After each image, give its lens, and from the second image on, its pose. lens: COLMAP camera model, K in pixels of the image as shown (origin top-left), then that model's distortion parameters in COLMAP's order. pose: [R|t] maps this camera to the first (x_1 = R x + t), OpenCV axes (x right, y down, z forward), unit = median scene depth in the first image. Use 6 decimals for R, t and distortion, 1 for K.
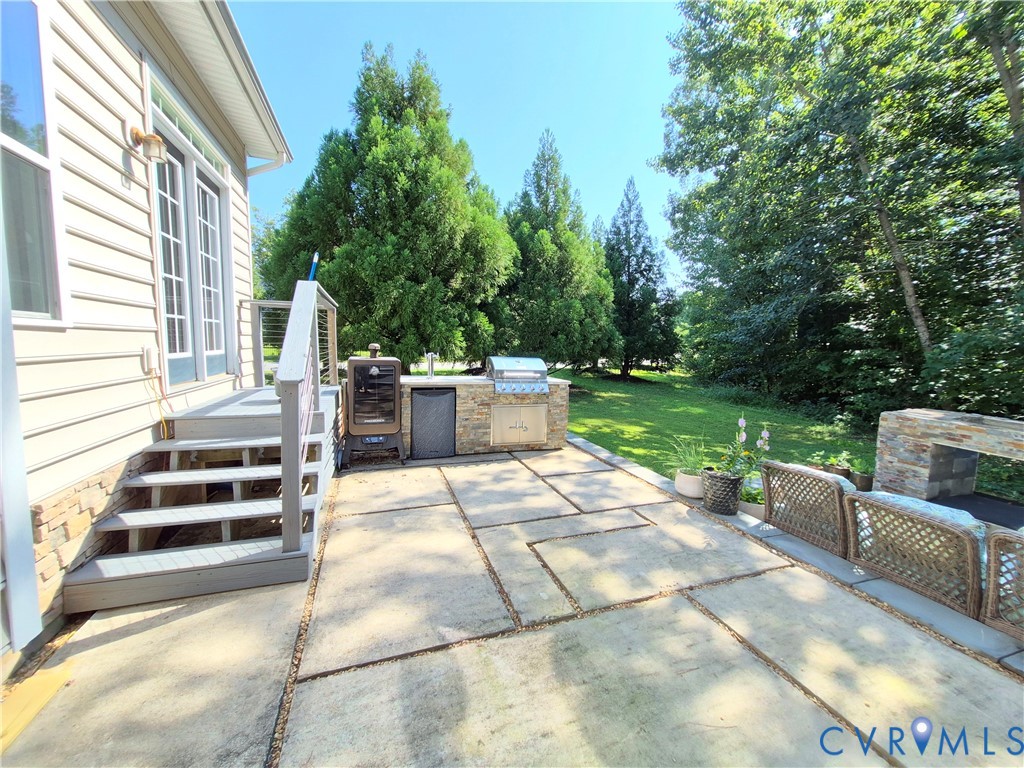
lens RADIAL K [[397.6, 0, 513.1], [0, 397.6, 380.4], [0, 0, 1]] dist [-0.012484, 0.002351]
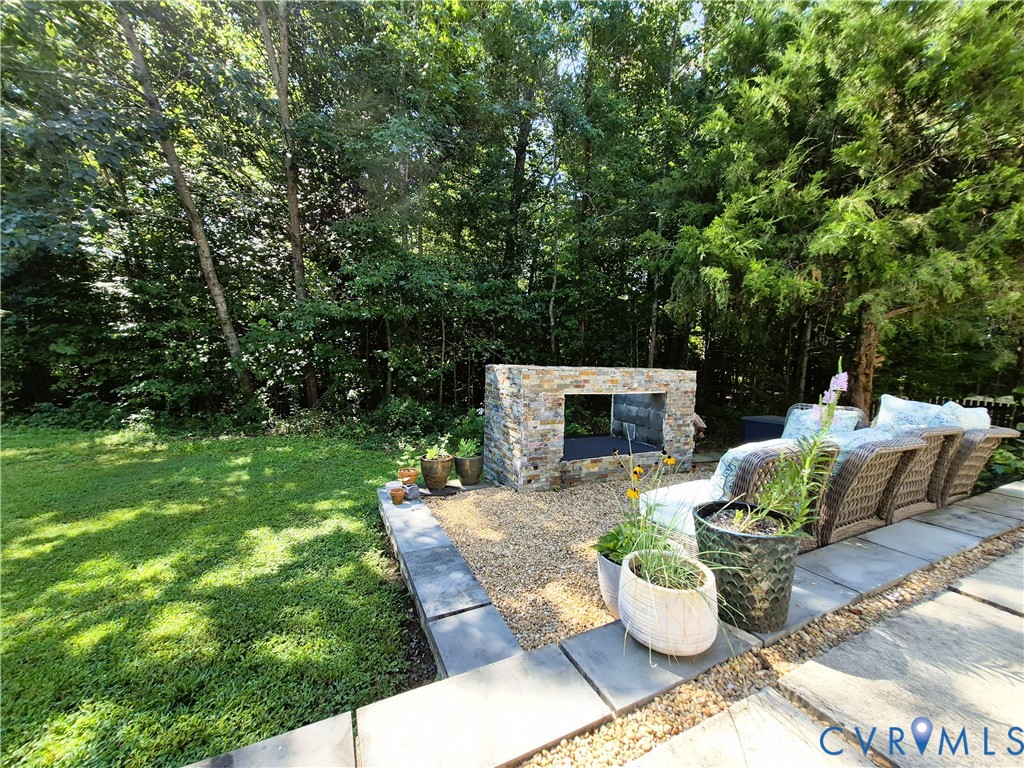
lens RADIAL K [[397.6, 0, 521.9], [0, 397.6, 386.9], [0, 0, 1]] dist [-0.012484, 0.002351]
pose [[-0.133152, -0.099013, 0.986137, 0.047188], [0.067198, 0.991806, 0.108656, 0.009921], [-0.988815, 0.080734, -0.125407, 0.358160]]
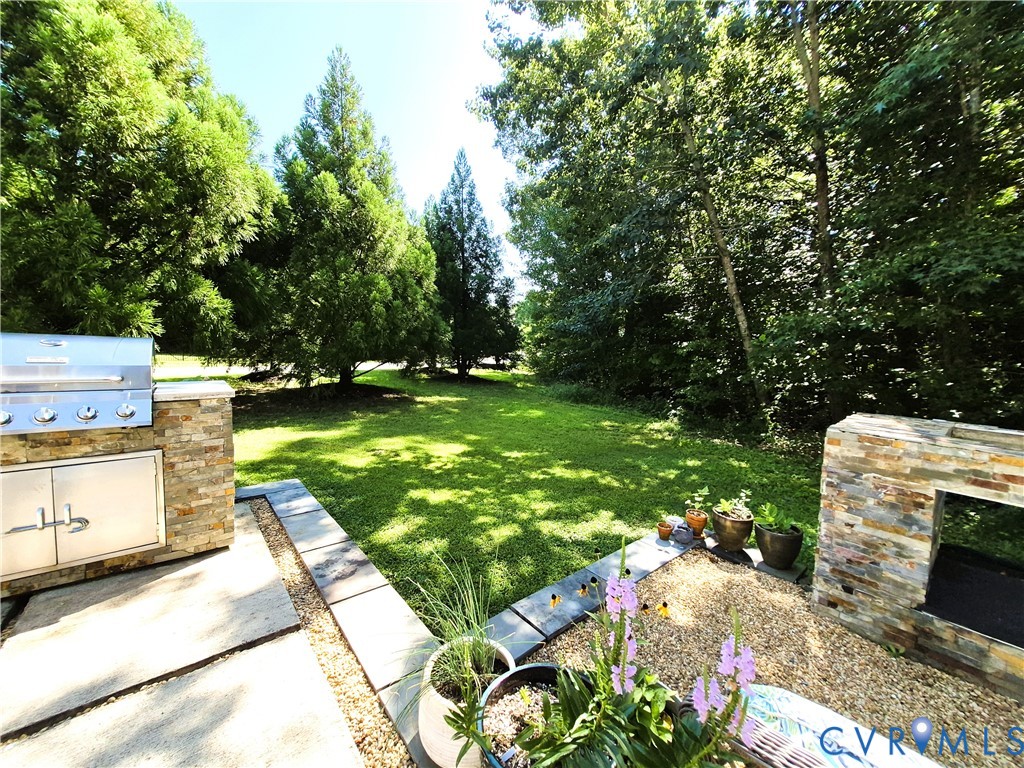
lens RADIAL K [[397.6, 0, 514.0], [0, 397.6, 383.7], [0, 0, 1]] dist [-0.012484, 0.002351]
pose [[0.935455, -0.038320, 0.351362, 0.120487], [0.036788, 0.999262, 0.011036, 0.000732], [-0.351526, 0.002602, 0.936175, 0.214252]]
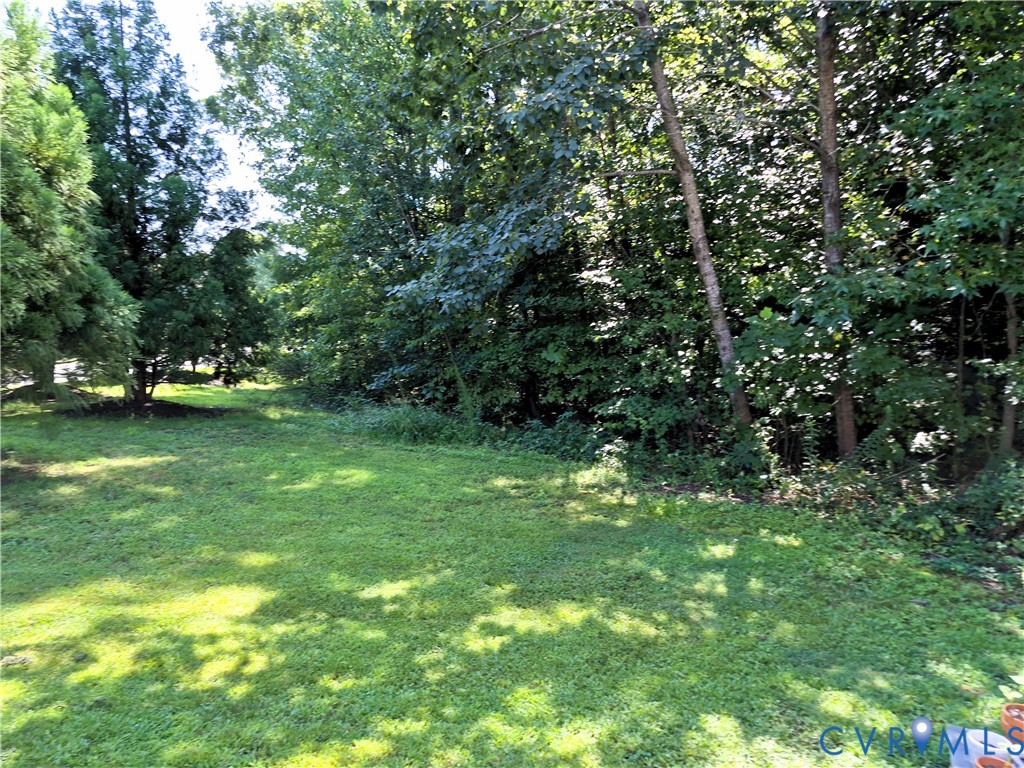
lens RADIAL K [[710.7, 0, 523.2], [0, 710.7, 378.1], [0, 0, 1]] dist [0.054359, -0.051736]
pose [[0.709407, -0.067623, 0.701547, 0.082074], [0.084141, 0.996394, 0.010959, -0.017026], [-0.699758, 0.051255, 0.712539, 0.356807]]
